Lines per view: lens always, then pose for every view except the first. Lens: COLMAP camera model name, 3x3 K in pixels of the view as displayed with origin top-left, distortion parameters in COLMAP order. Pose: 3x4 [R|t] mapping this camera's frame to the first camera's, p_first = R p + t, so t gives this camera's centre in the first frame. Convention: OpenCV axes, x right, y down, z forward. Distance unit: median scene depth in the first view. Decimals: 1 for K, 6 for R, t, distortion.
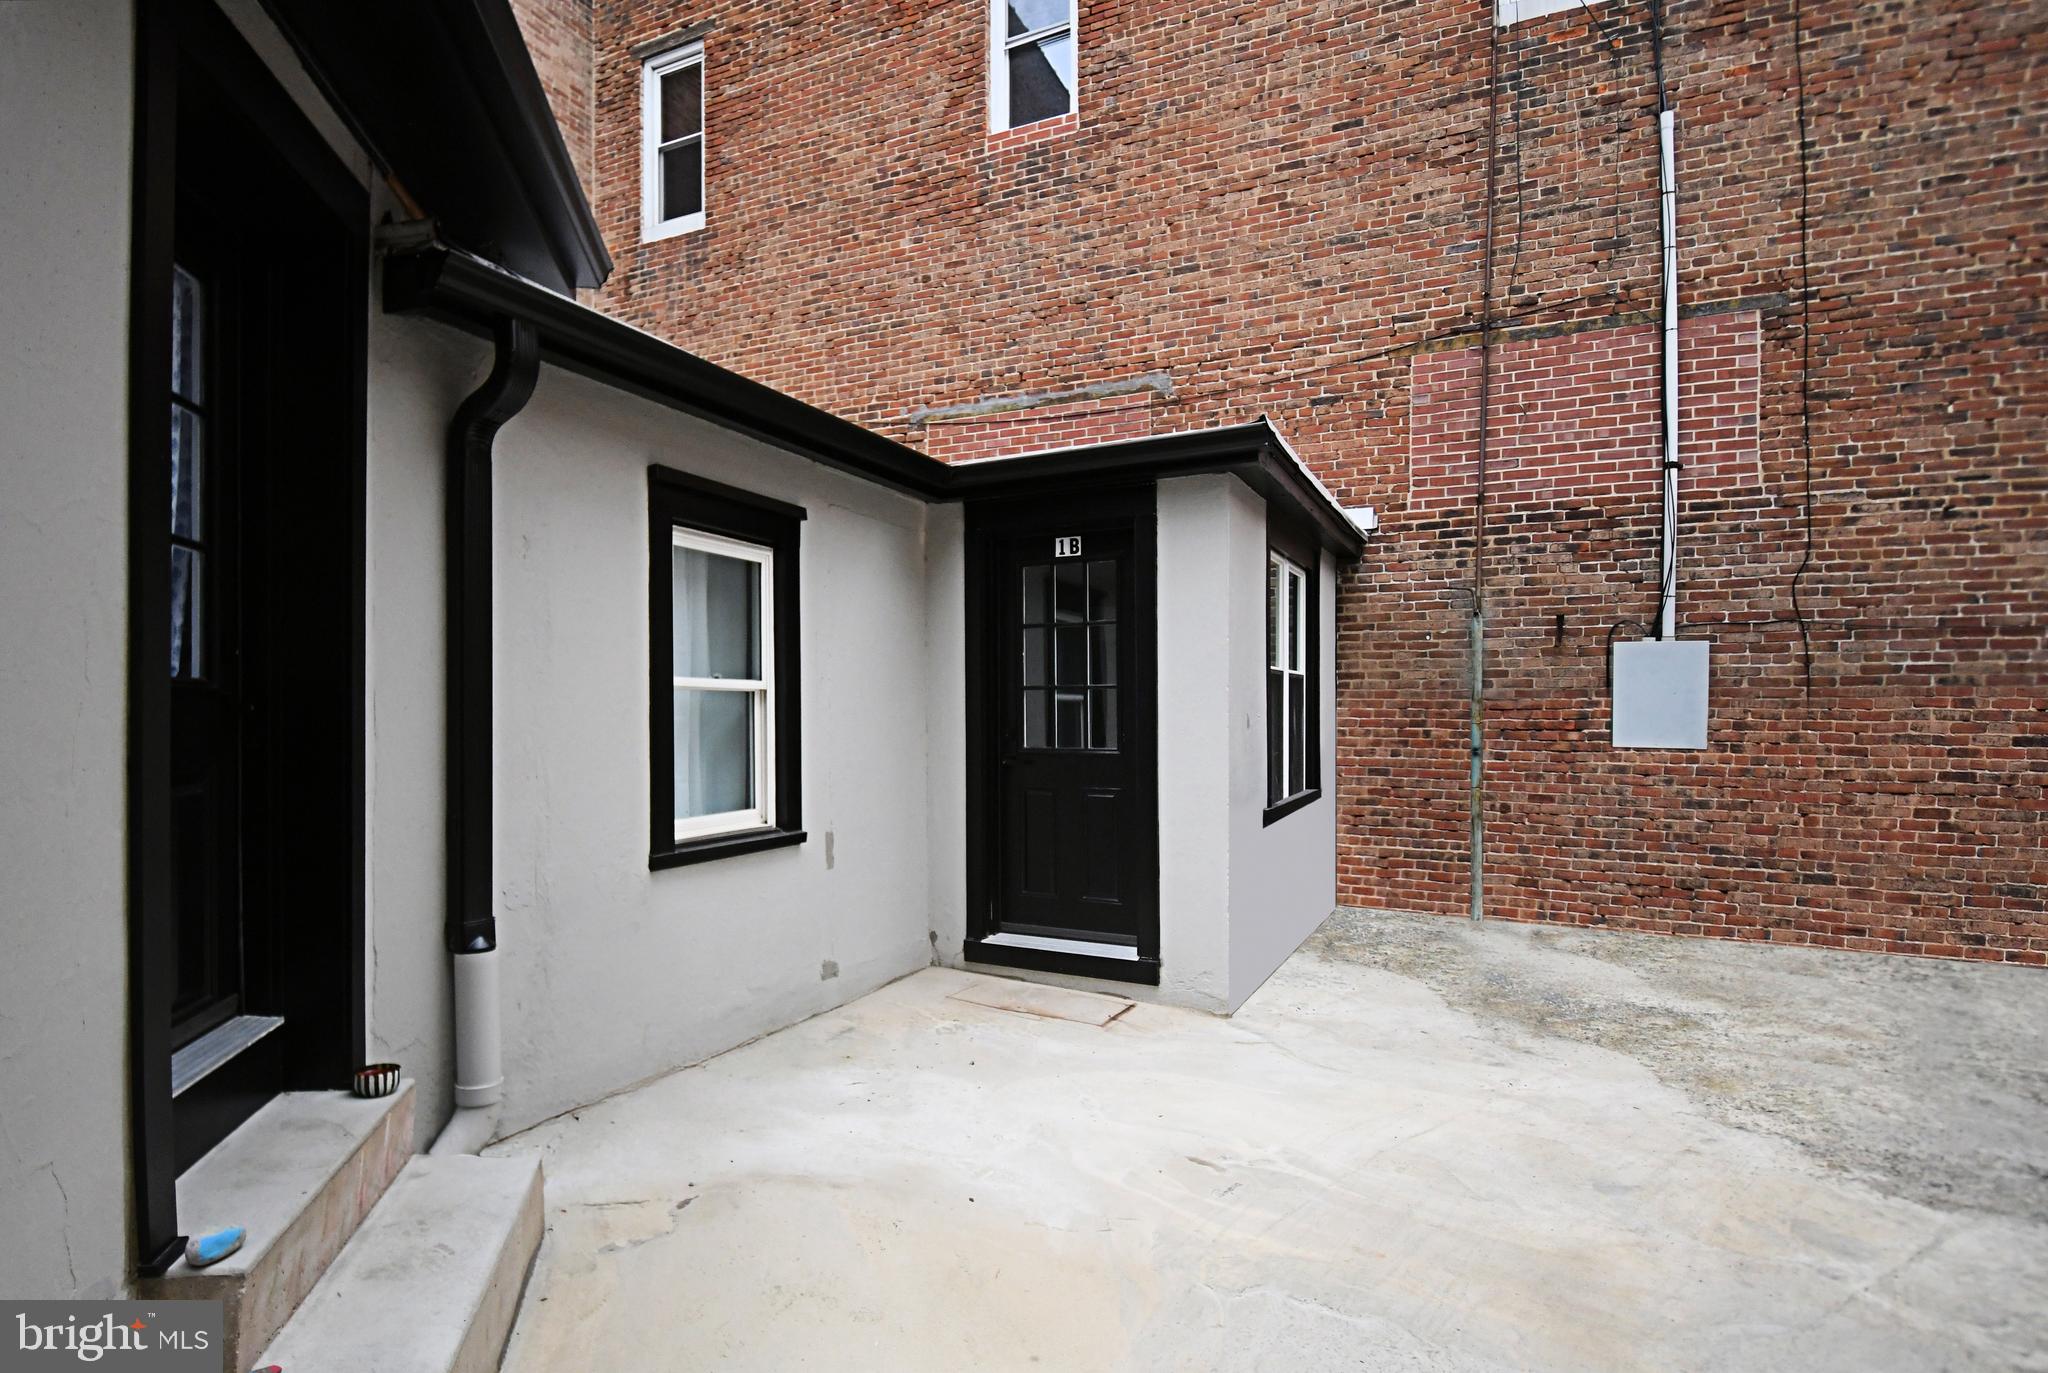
lens RADIAL K [[1122.5, 0, 1021.7], [0, 1122.5, 700.6], [0, 0, 1]] dist [-0.040588, -0.000853]
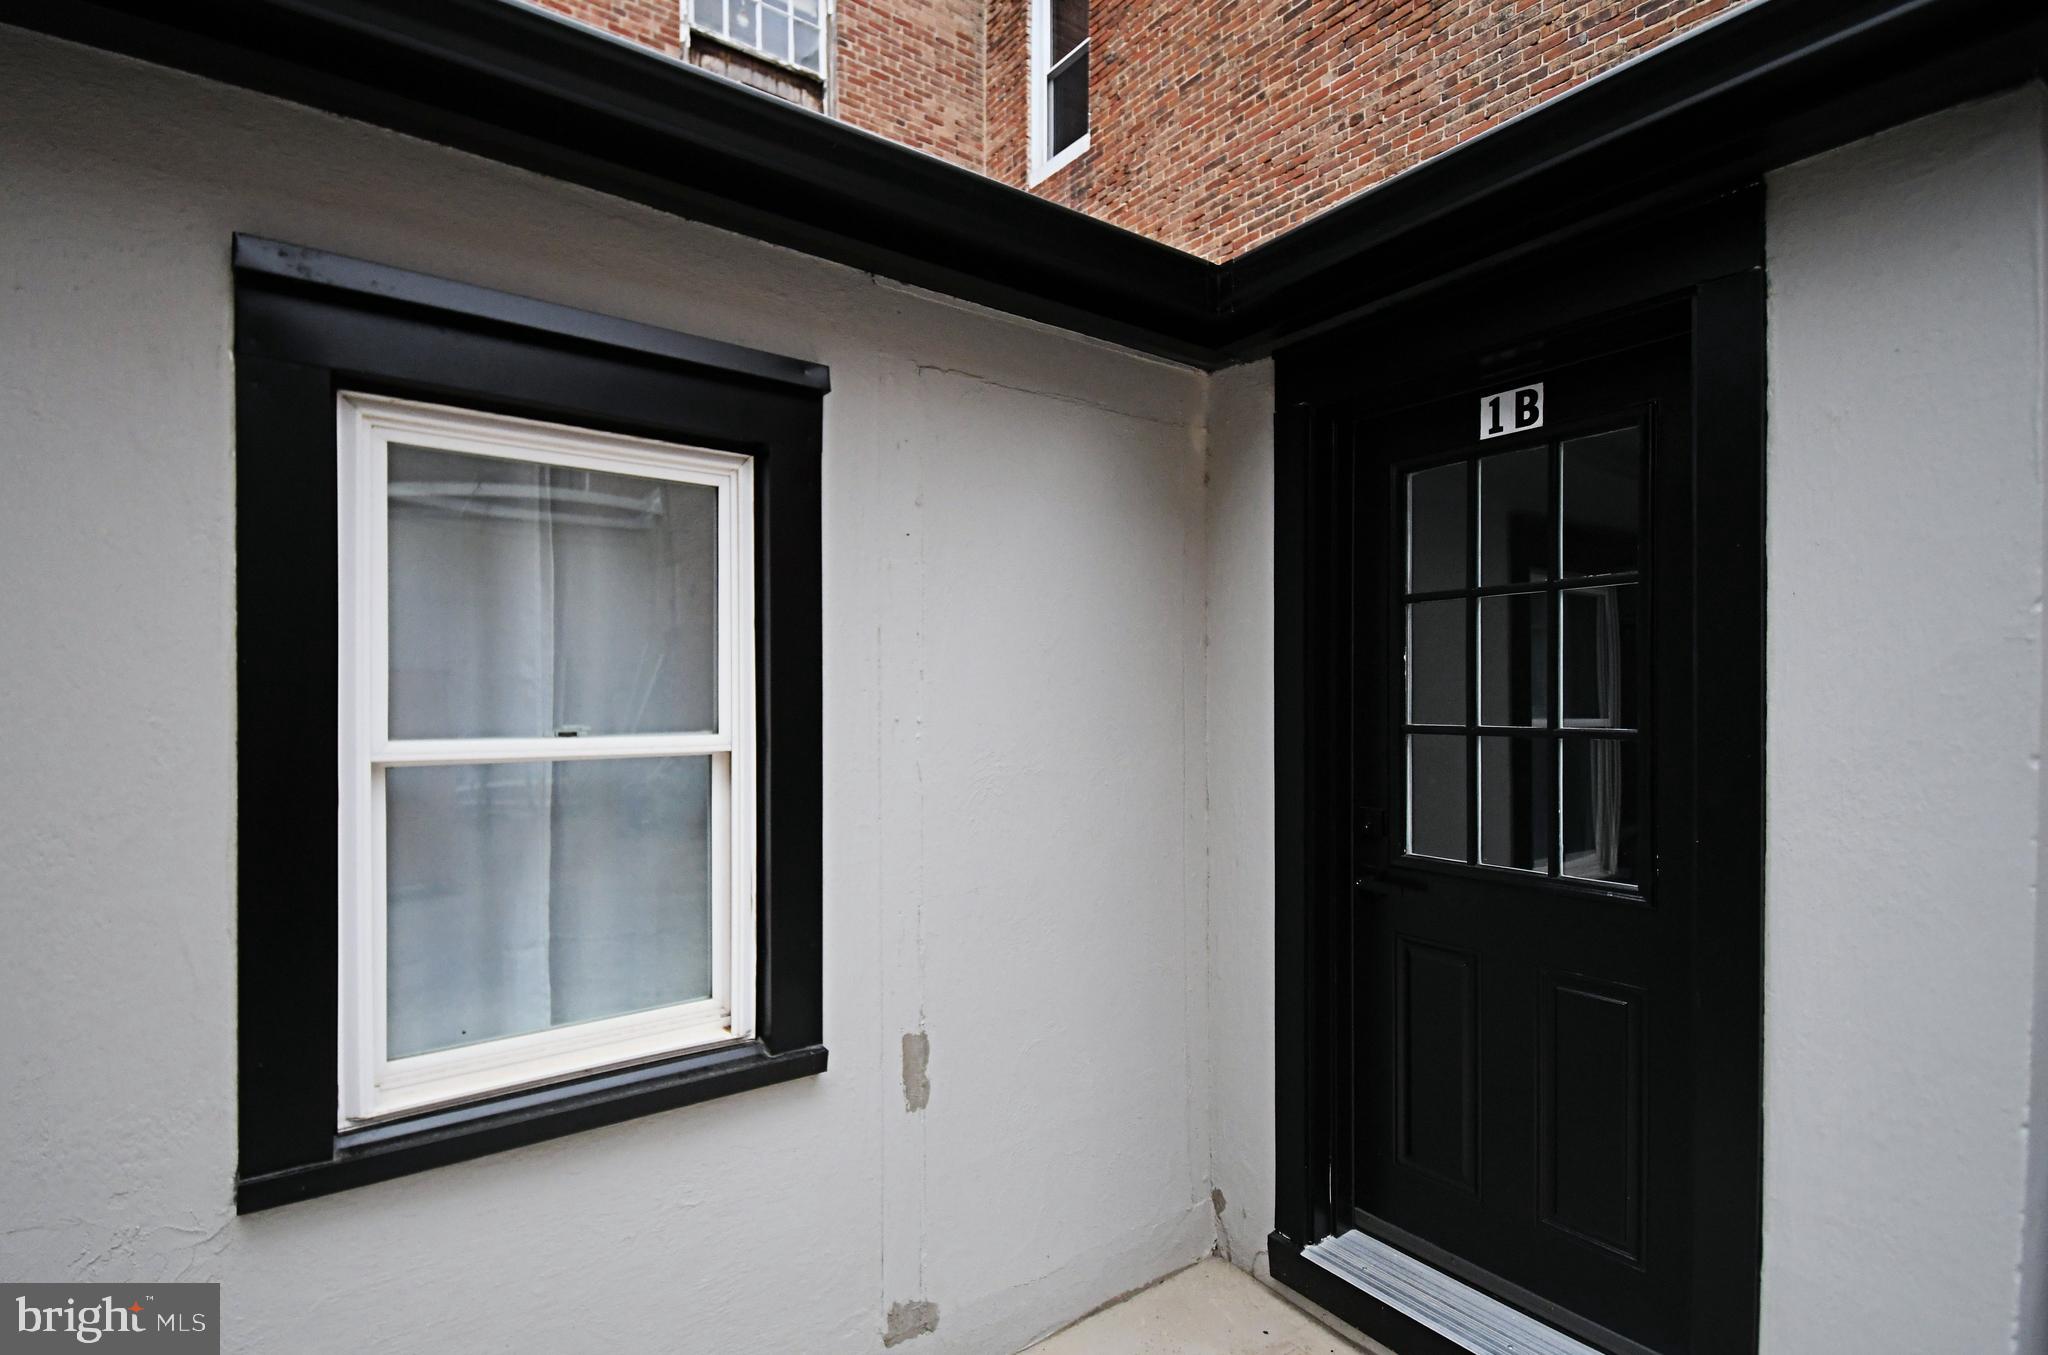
lens RADIAL K [[954.3, 0, 1016.7], [0, 954.3, 704.9], [0, 0, 1]] dist [0.003583, -0.001309]
pose [[0.856161, 0.002953, -0.516701, 0.043940], [0.006979, 0.999826, 0.017278, -0.018166], [0.516662, -0.018399, 0.855992, 0.358352]]
